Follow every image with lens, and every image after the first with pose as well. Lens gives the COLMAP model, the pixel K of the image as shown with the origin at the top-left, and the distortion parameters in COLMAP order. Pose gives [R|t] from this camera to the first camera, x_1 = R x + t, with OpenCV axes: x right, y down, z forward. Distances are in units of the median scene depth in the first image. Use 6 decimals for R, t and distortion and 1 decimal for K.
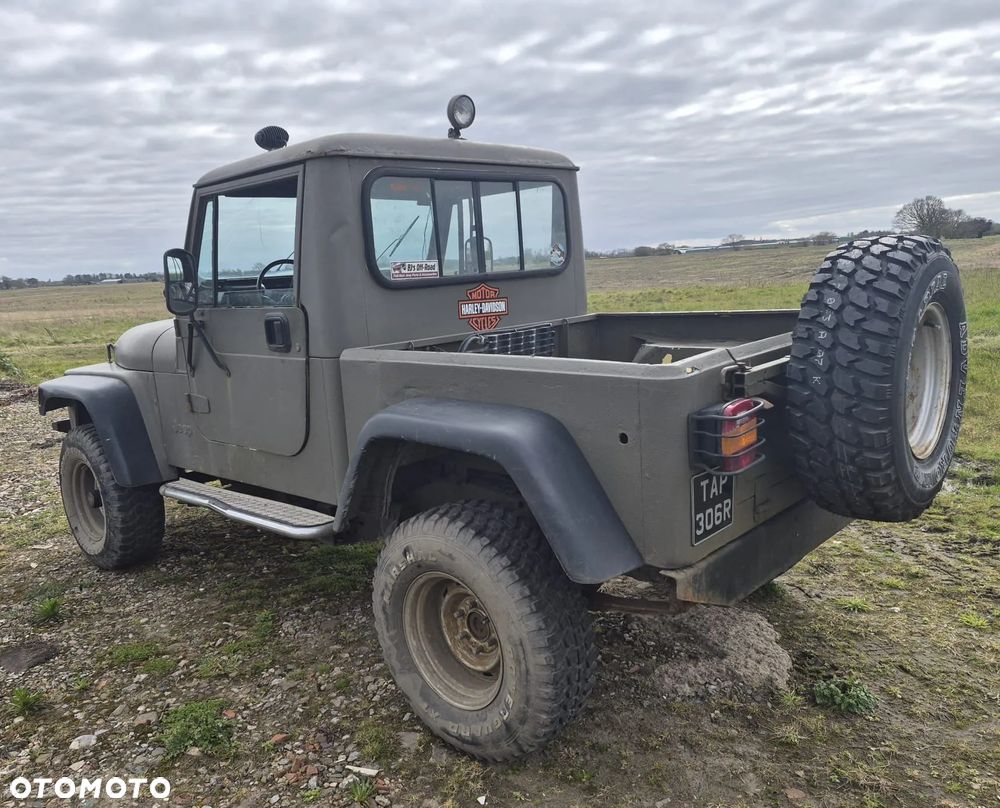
lens RADIAL K [[750.2, 0, 466.1], [0, 750.2, 408.1], [0, 0, 1]] dist [0.105355, -0.124915]
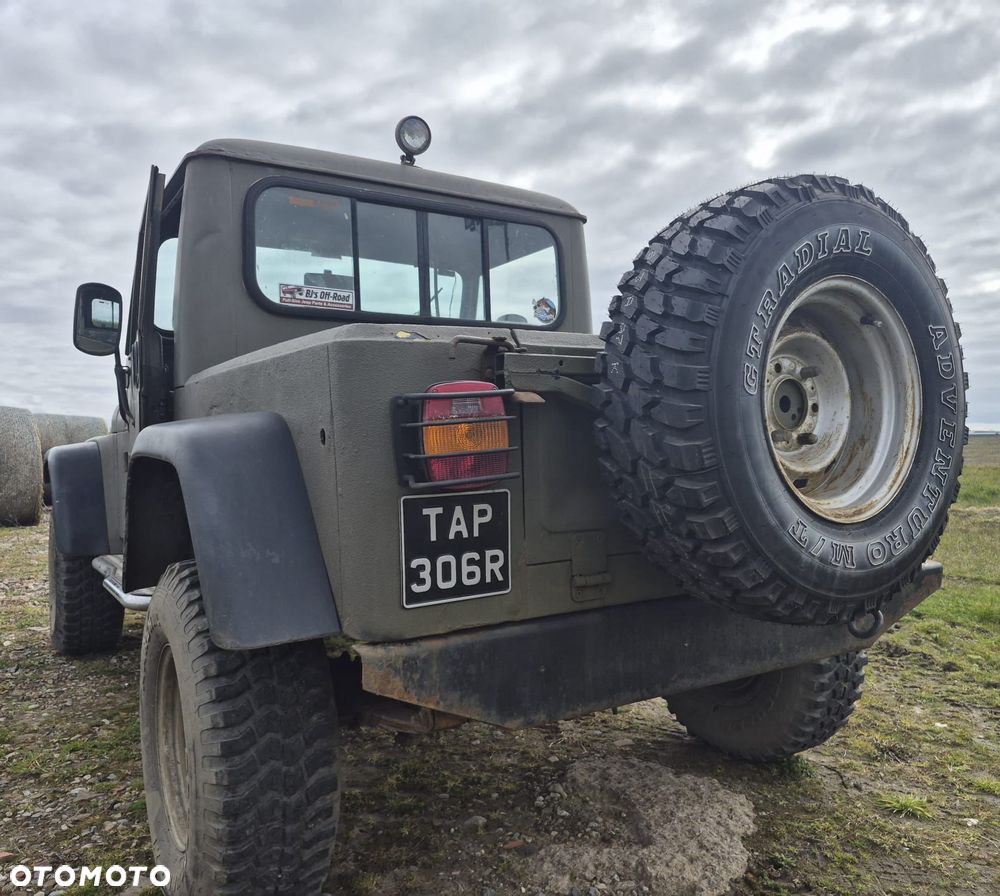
lens RADIAL K [[768.8, 0, 527.2], [0, 768.8, 442.9], [0, 0, 1]] dist [0.124549, -0.138013]
pose [[0.976337, 0.052987, -0.209665, 0.431326], [-0.086830, 0.983987, -0.155662, 0.111117], [0.198059, 0.170184, 0.965303, 0.293255]]
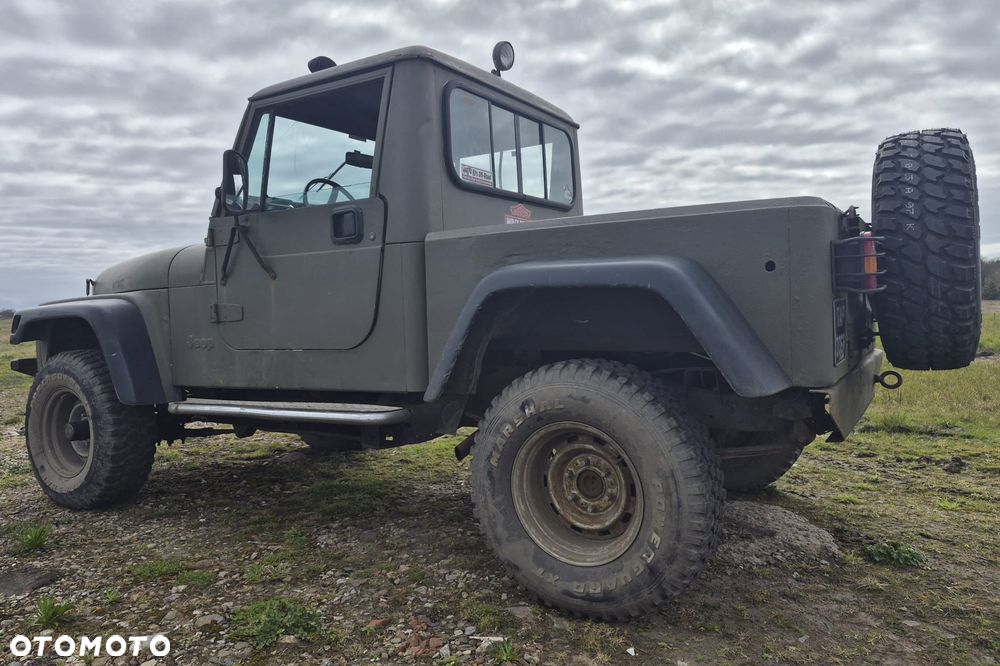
lens RADIAL K [[684.9, 0, 468.6], [0, 684.9, 301.1], [0, 0, 1]] dist [0.087740, -0.087171]
pose [[0.978993, 0.034331, 0.200981, -0.337290], [0.005018, 0.981366, -0.192080, 0.226411], [-0.203830, 0.189054, 0.960579, 0.107945]]
